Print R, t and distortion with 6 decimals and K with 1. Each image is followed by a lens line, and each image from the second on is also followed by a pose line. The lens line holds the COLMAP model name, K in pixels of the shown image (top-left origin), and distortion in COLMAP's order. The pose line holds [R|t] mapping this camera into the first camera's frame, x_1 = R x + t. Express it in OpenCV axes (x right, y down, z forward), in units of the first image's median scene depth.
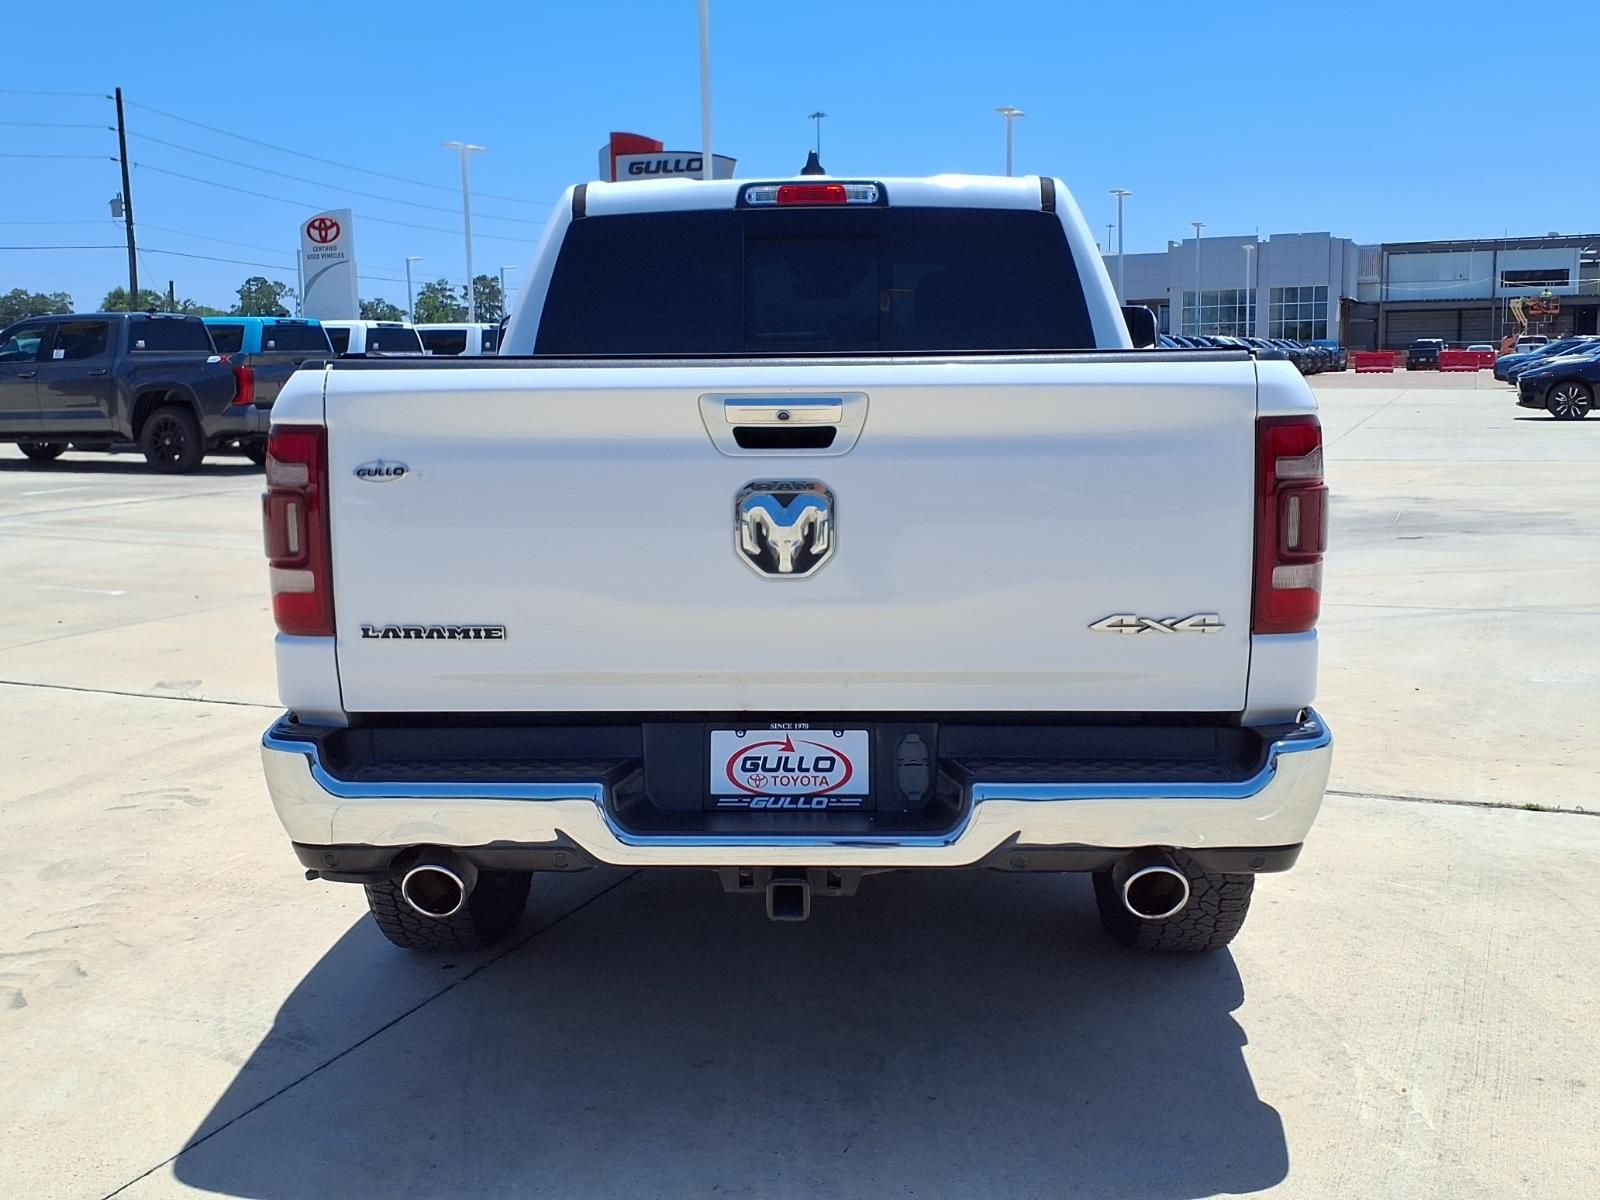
lens RADIAL K [[1706.1, 0, 800.0], [0, 1706.1, 600.0], [0, 0, 1]] dist [0.234286, -0.572033]
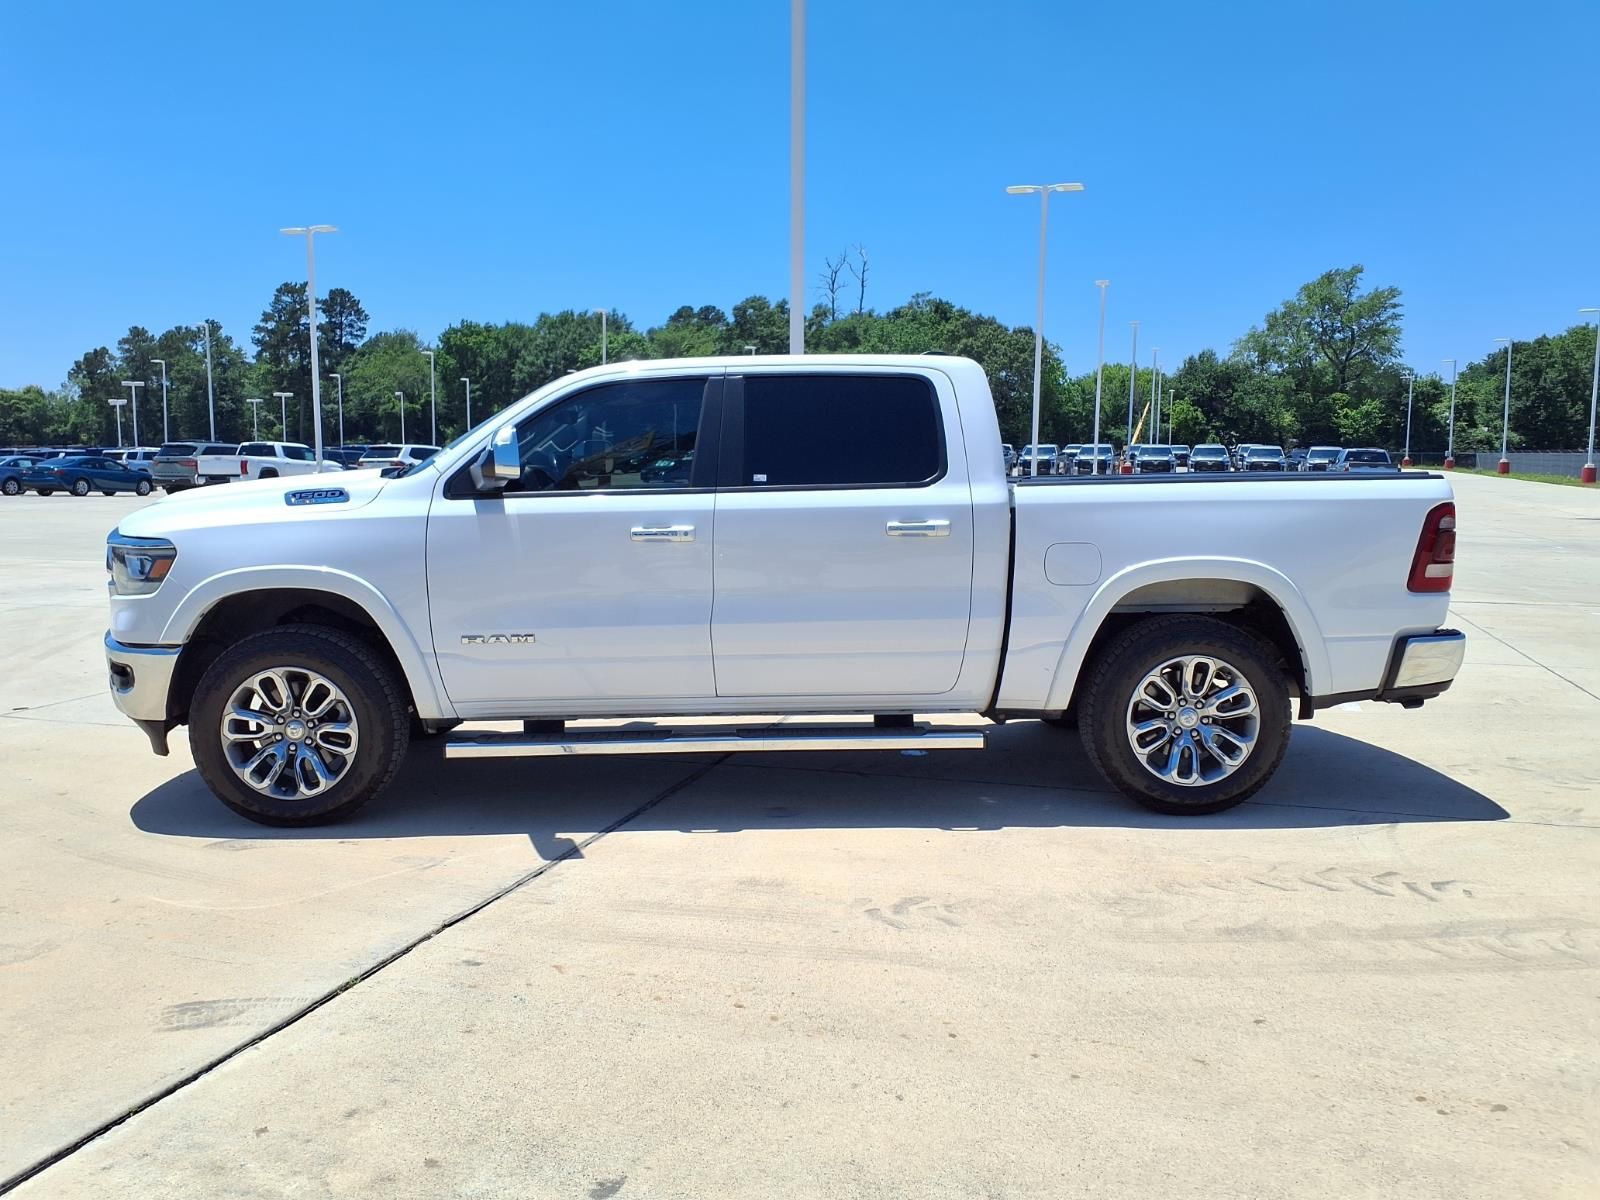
lens RADIAL K [[1292.6, 0, 800.0], [0, 1292.6, 600.0], [0, 0, 1]] dist [0.103986, -0.198631]
pose [[-0.088044, -0.091662, 0.991890, -1.969622], [0.136243, 0.985291, 0.103145, -0.270046], [-0.986755, 0.144219, -0.074261, 1.990579]]
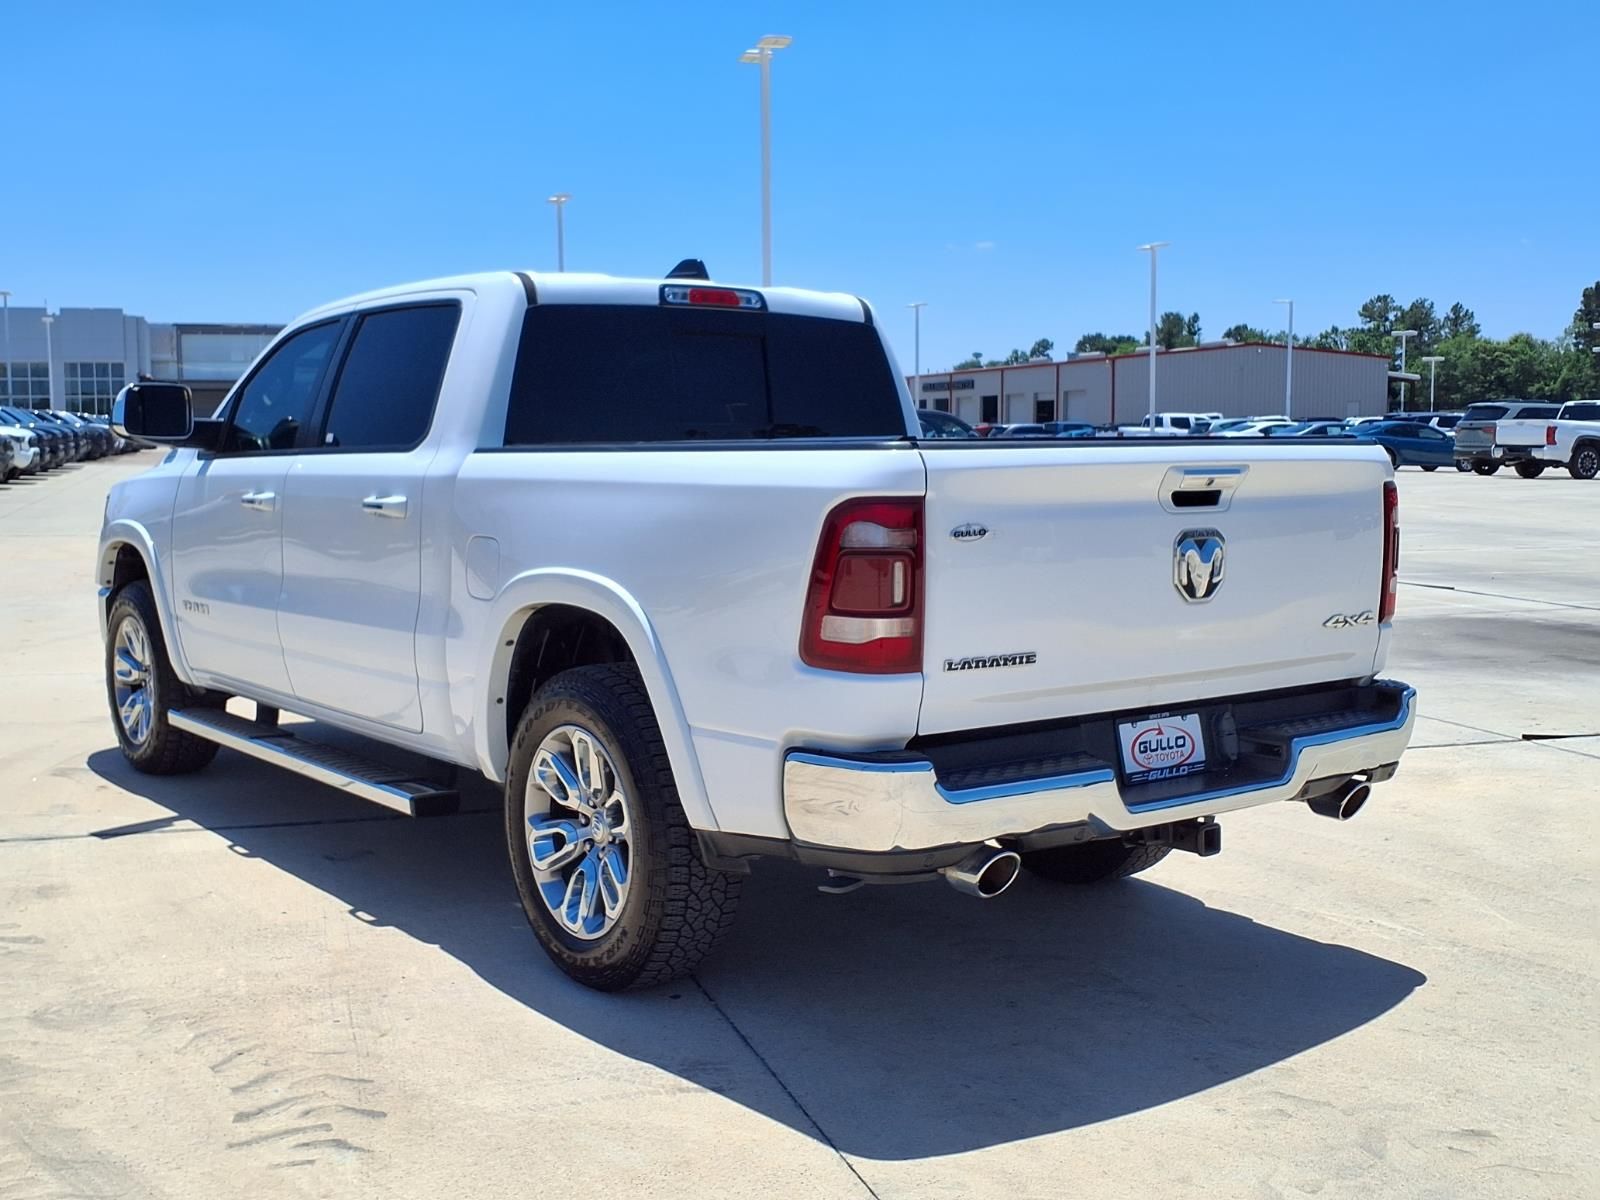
lens RADIAL K [[1734.0, 0, 800.0], [0, 1734.0, 600.0], [0, 0, 1]] dist [0.207754, -0.619948]
pose [[0.769471, -0.049324, 0.636775, -1.082924], [0.078518, 0.996756, -0.017673, -0.013826], [-0.633837, 0.063597, 0.770847, 0.123923]]
